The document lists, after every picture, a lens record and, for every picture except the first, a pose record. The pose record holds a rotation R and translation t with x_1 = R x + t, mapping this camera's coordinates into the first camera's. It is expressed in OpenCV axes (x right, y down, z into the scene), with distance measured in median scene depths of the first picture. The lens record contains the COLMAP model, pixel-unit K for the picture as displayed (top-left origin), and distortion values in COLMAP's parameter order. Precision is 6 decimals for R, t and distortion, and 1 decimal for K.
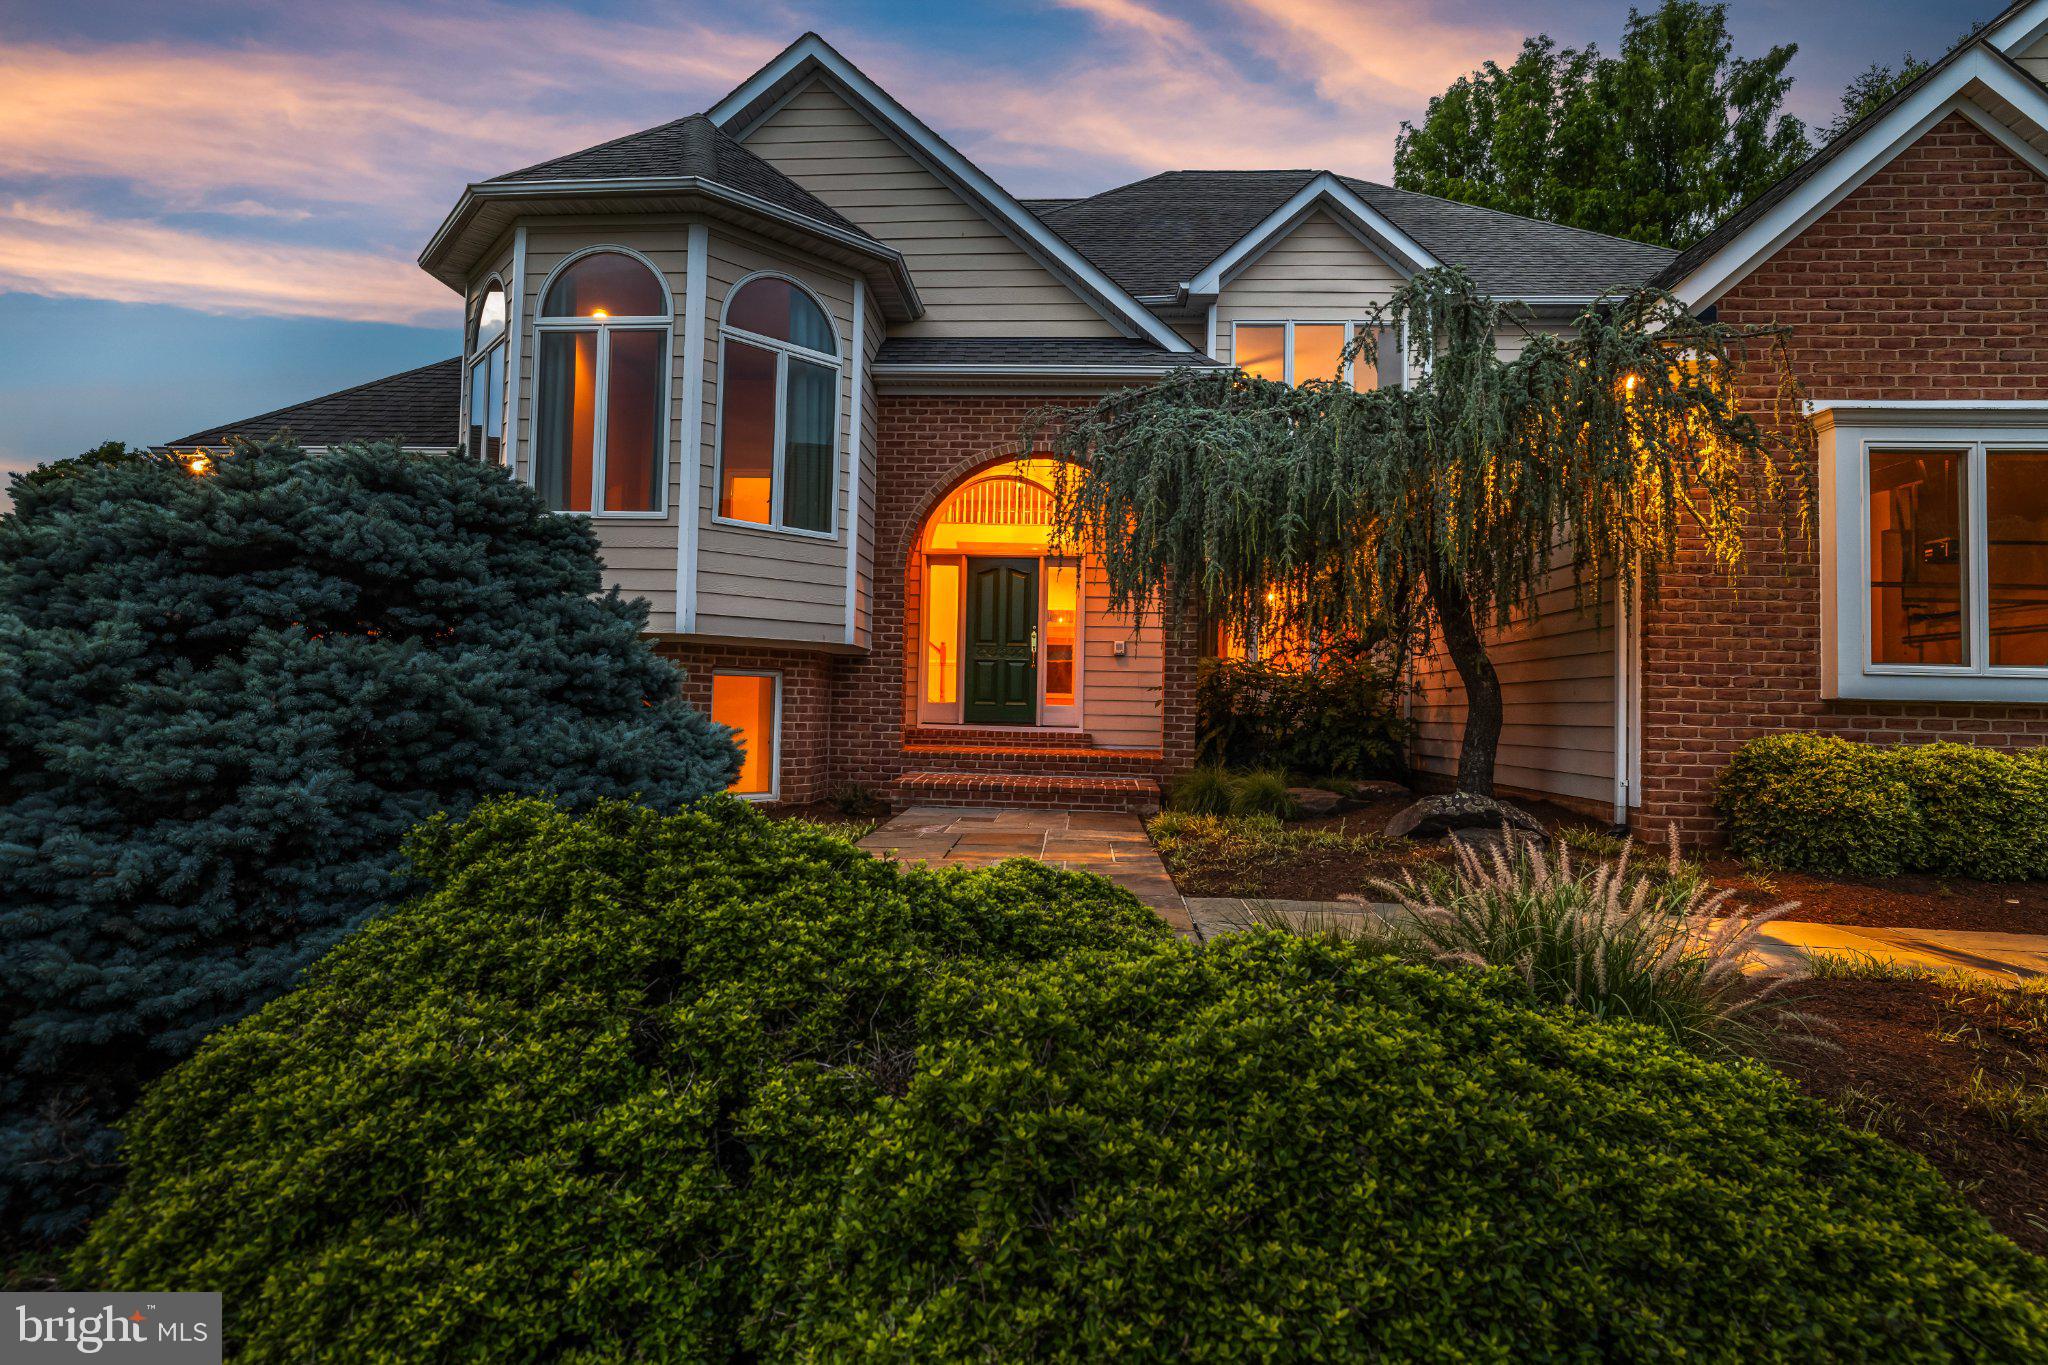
lens RADIAL K [[1023.1, 0, 1024.0], [0, 1023.1, 682.5], [0, 0, 1]] dist [-0.002617, -0.000448]
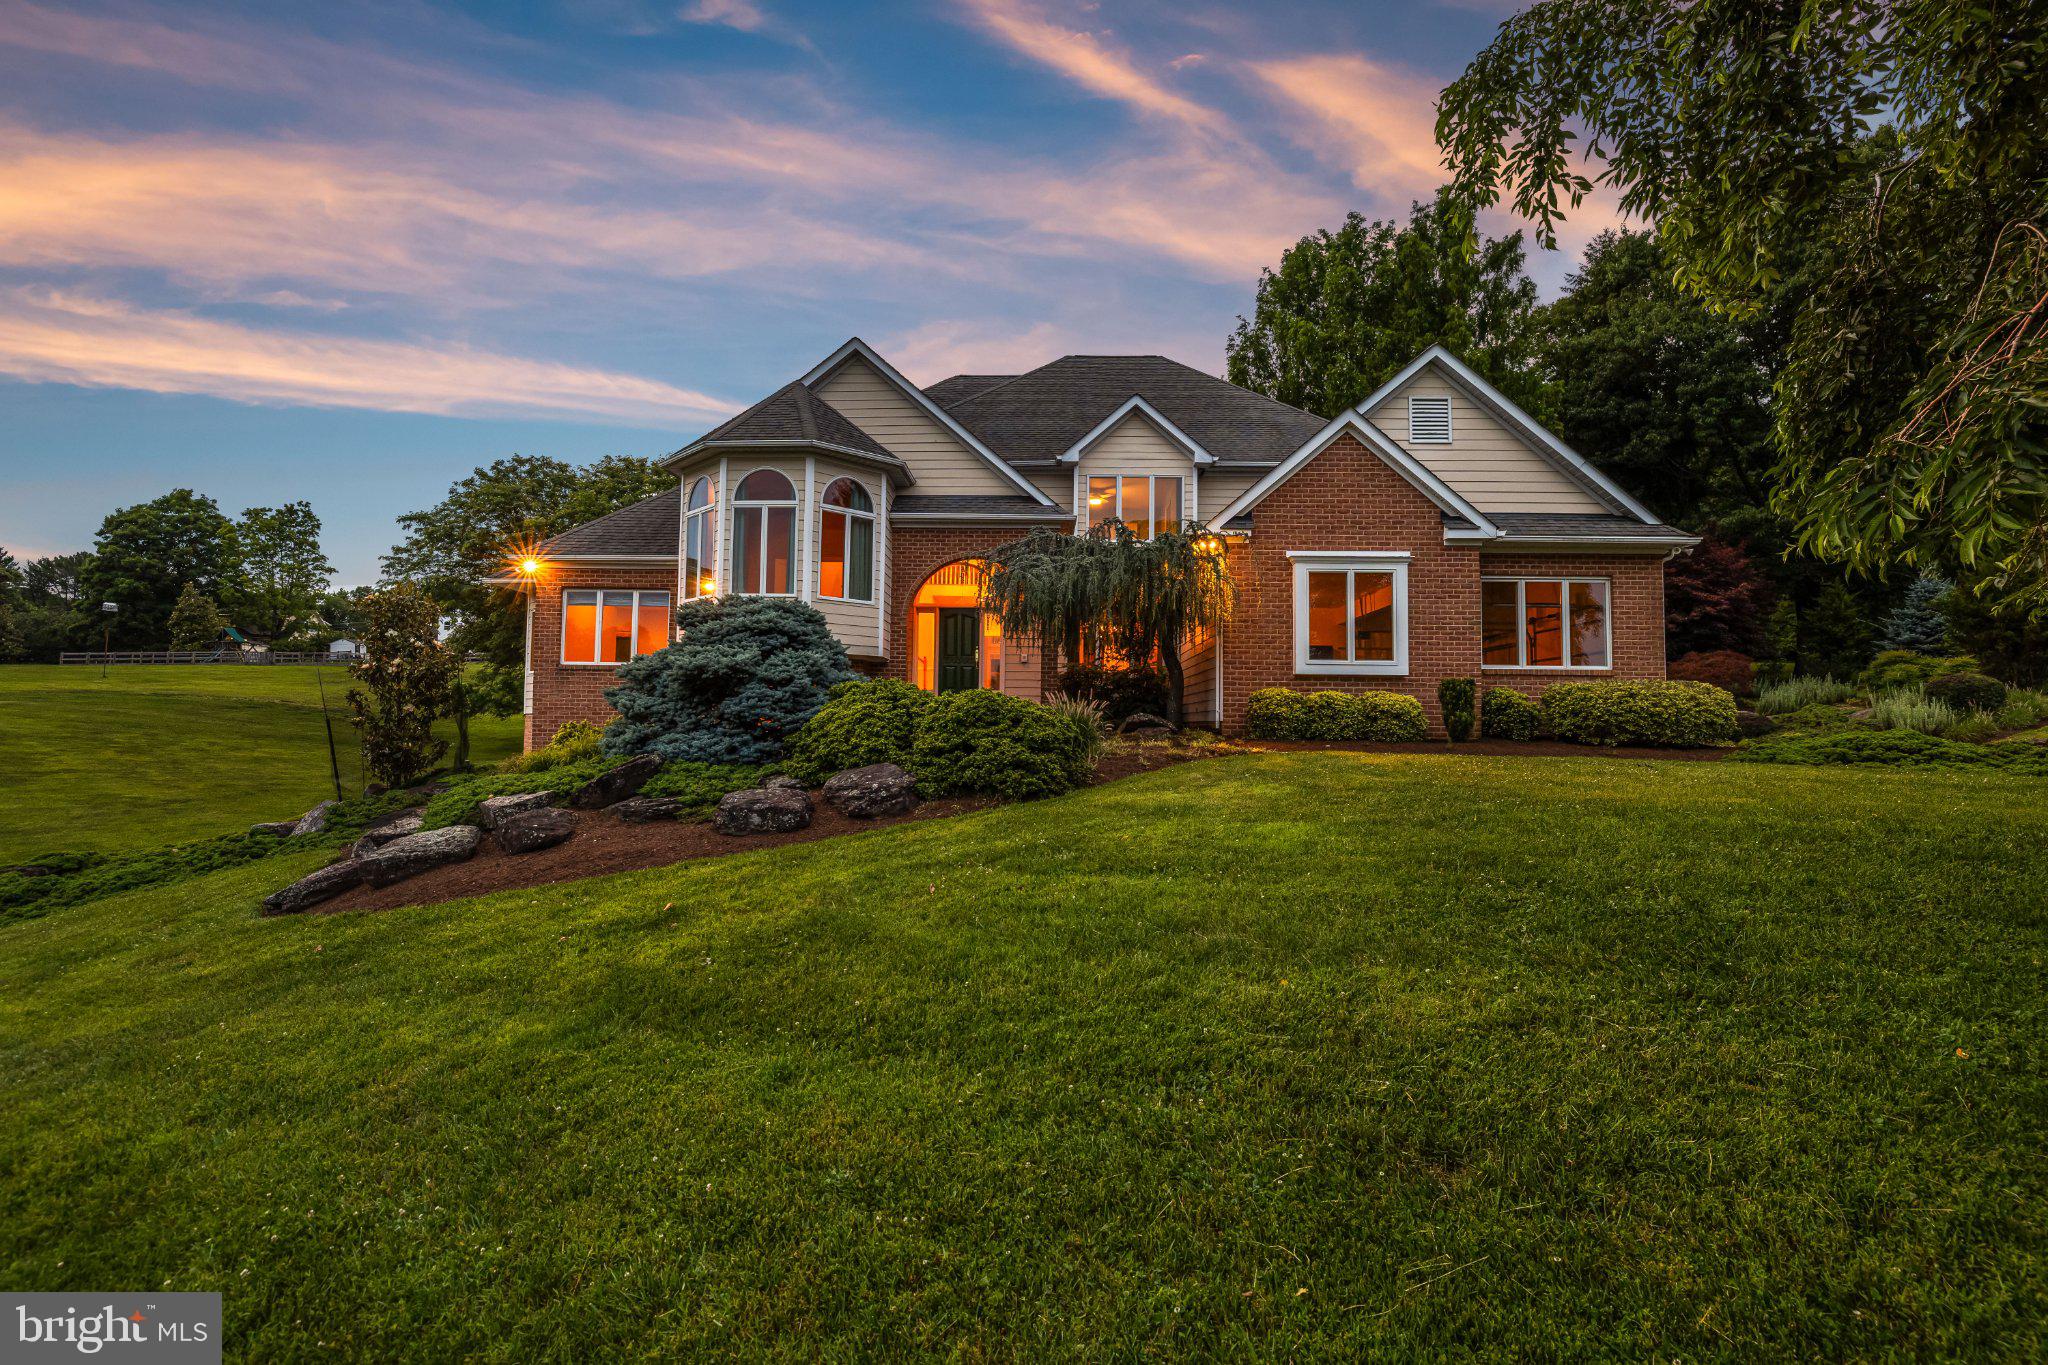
lens RADIAL K [[957.4, 0, 1024.0], [0, 957.4, 682.5], [0, 0, 1]] dist [-0.005829, -0.000307]
pose [[0.999469, -0.008190, 0.031526, 0.046521], [0.008725, 0.999820, -0.016869, 0.044011], [-0.031382, 0.017135, 0.999361, -0.812075]]
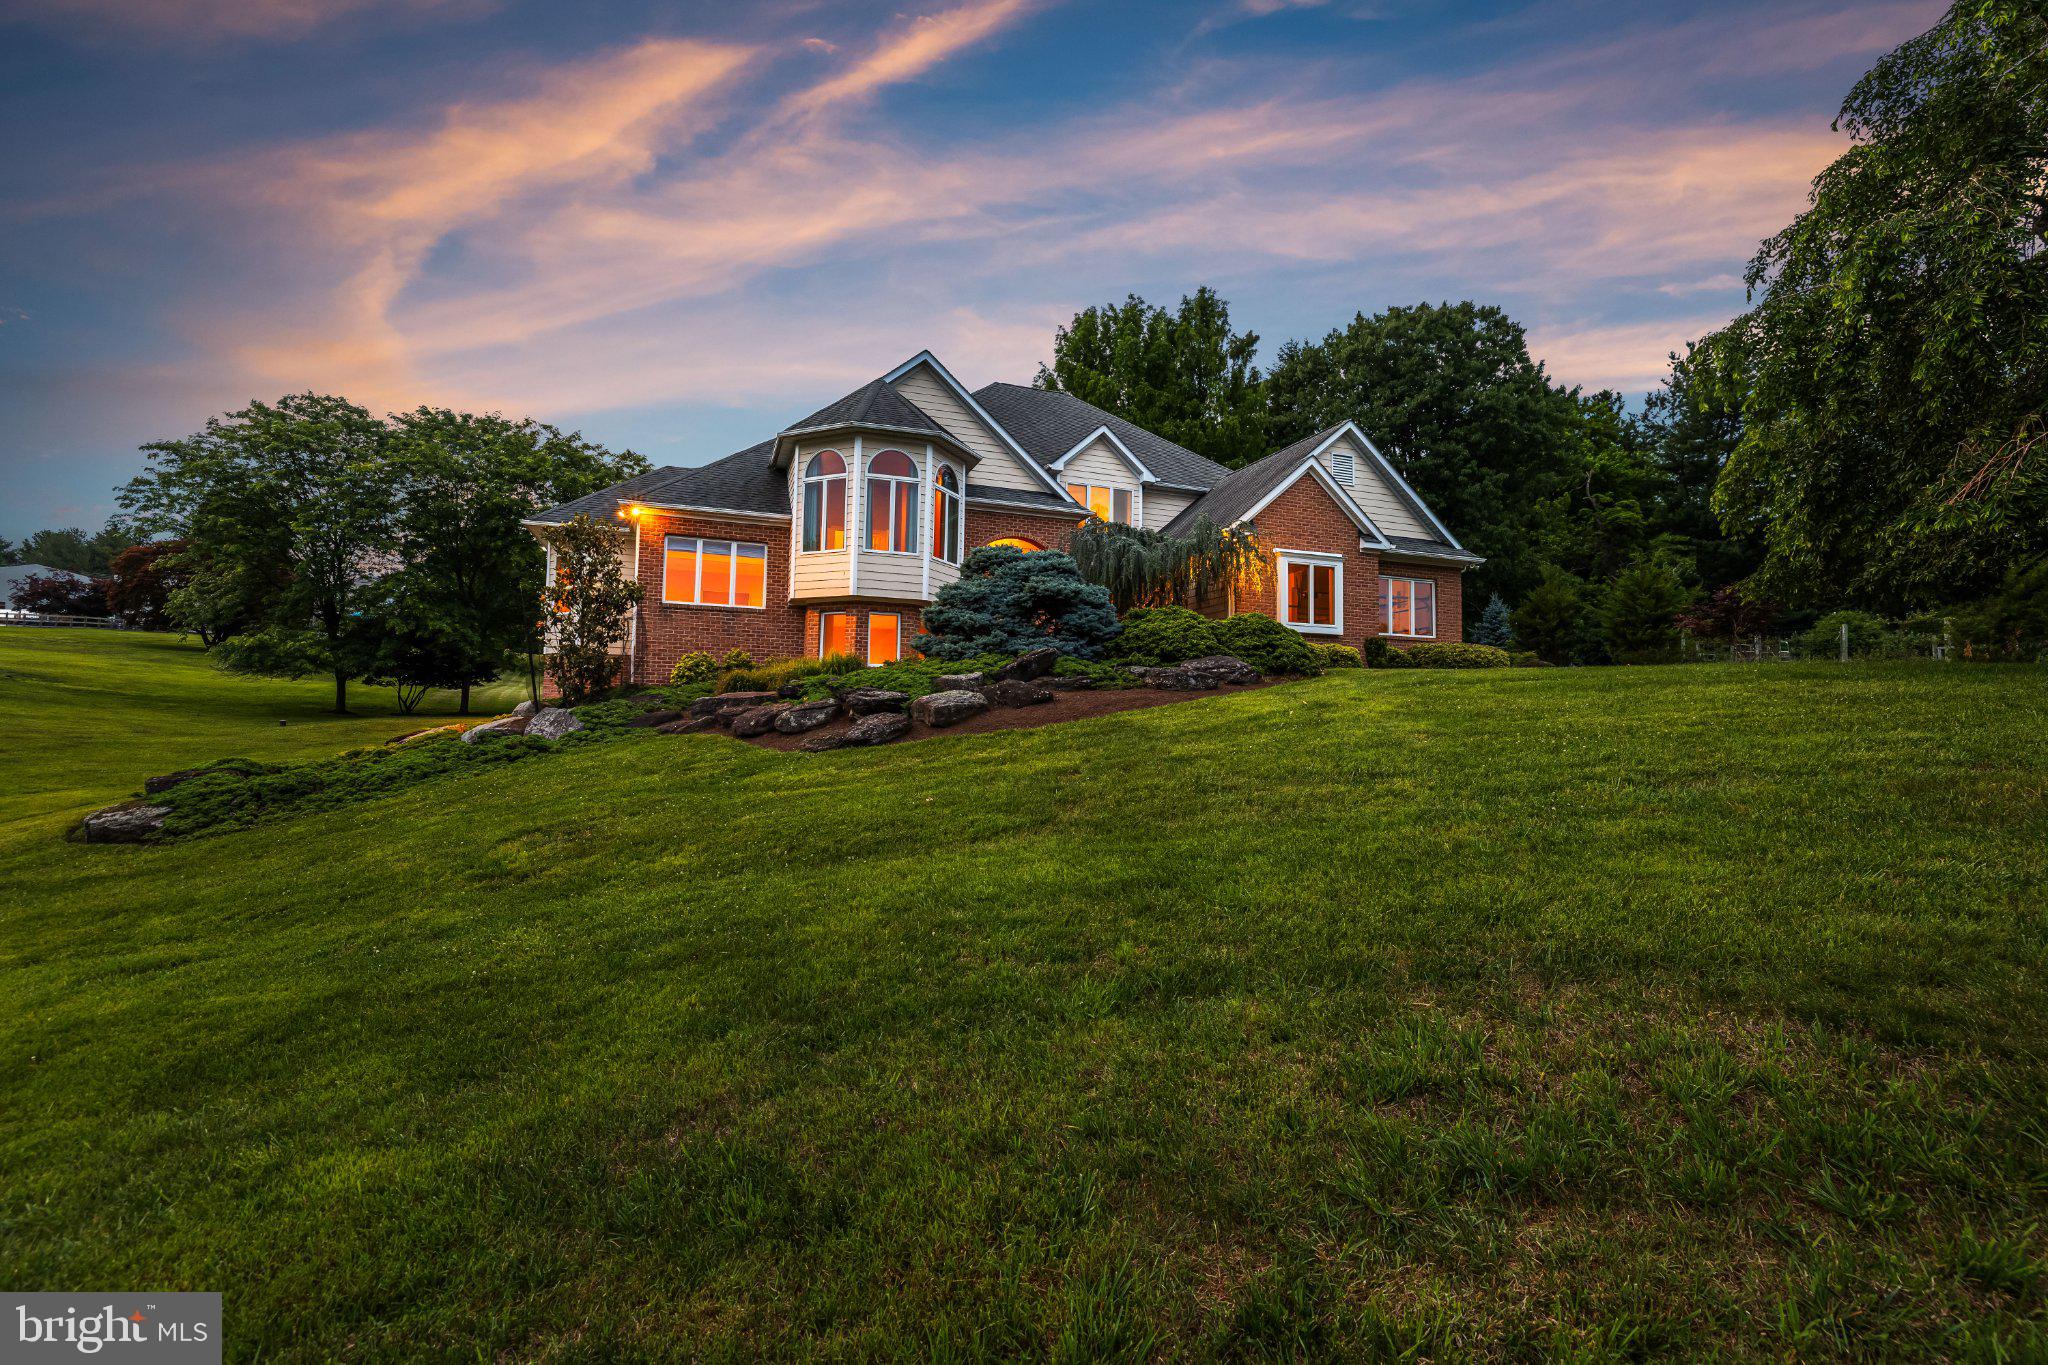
lens RADIAL K [[891.3, 0, 1024.0], [0, 891.3, 682.5], [0, 0, 1]] dist [0.003865, -0.000048]
pose [[0.919663, 0.014298, 0.392448, -0.823082], [-0.008138, 0.999816, -0.017356, 0.167413], [-0.392624, 0.012768, 0.919611, -0.995079]]
